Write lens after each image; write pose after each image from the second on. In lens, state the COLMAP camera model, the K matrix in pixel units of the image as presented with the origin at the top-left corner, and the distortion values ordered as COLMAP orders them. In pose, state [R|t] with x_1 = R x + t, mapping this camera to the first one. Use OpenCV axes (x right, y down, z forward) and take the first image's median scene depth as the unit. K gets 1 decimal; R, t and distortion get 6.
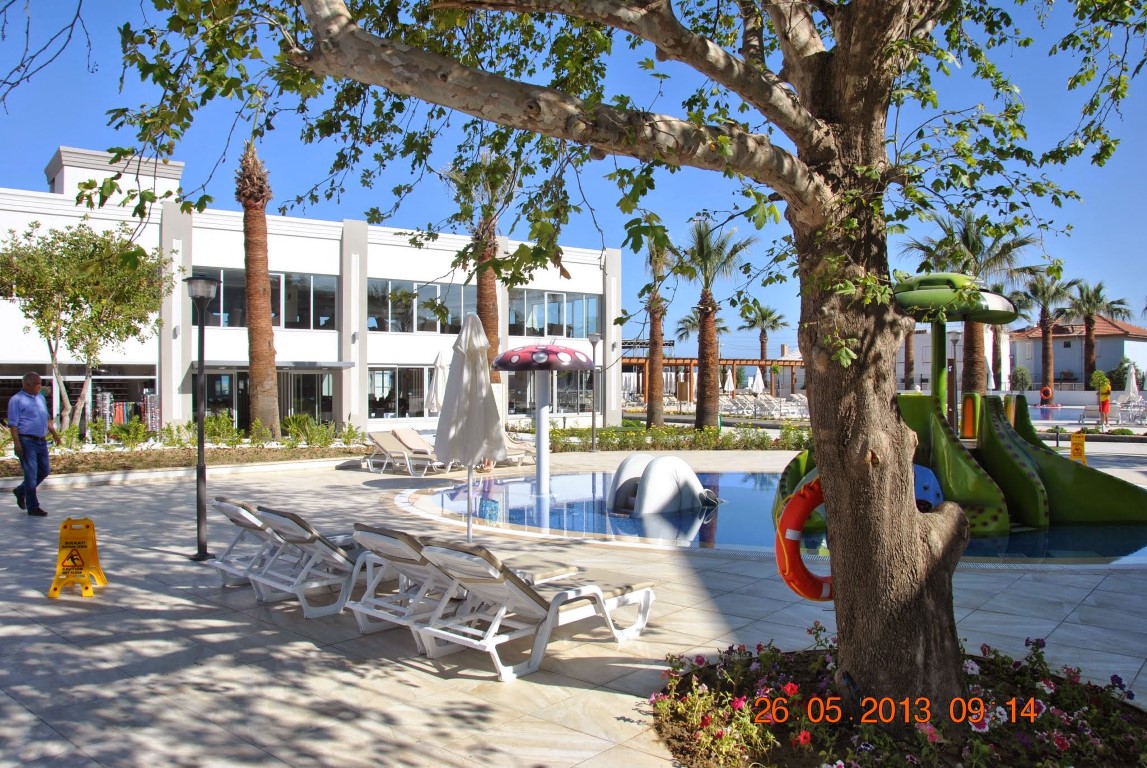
lens RADIAL K [[923.3, 0, 568.5], [0, 923.3, 384.9], [0, 0, 1]] dist [-0.155978, 0.117701]
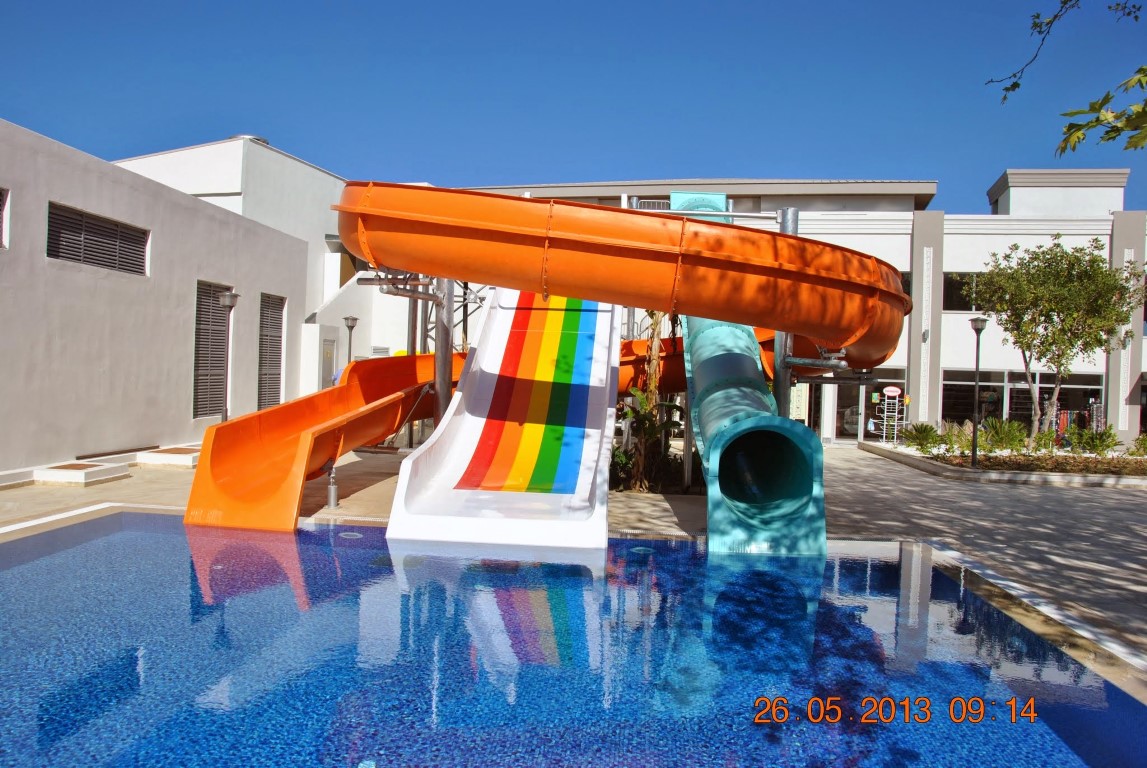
lens RADIAL K [[923.3, 0, 568.5], [0, 923.3, 384.9], [0, 0, 1]] dist [-0.155978, 0.117701]
pose [[0.599505, 0.027037, -0.799914, -0.029922], [-0.034141, 0.999383, 0.008192, 0.001391], [0.799643, 0.022399, 0.600058, -0.092936]]
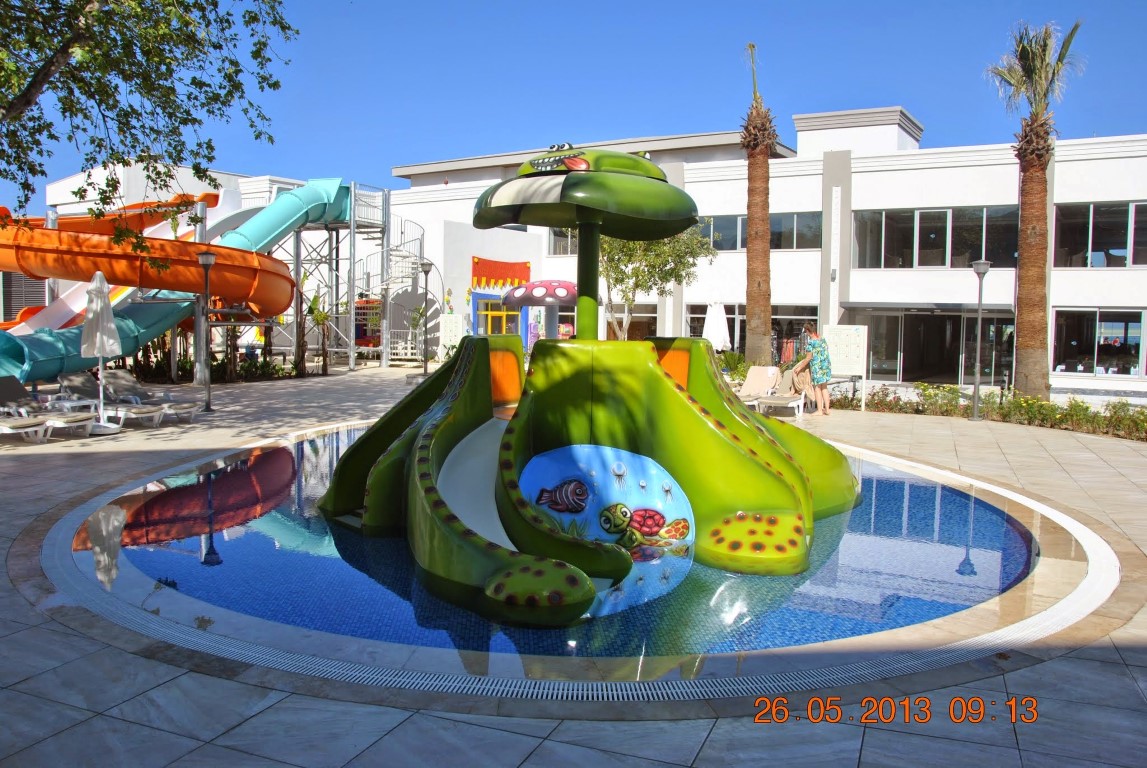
lens RADIAL K [[923.3, 0, 568.5], [0, 923.3, 384.9], [0, 0, 1]] dist [-0.155978, 0.117701]
pose [[0.343272, 0.074533, -0.936274, 0.588444], [-0.019643, 0.997198, 0.072181, -0.001785], [0.939031, -0.006386, 0.343774, 0.433078]]
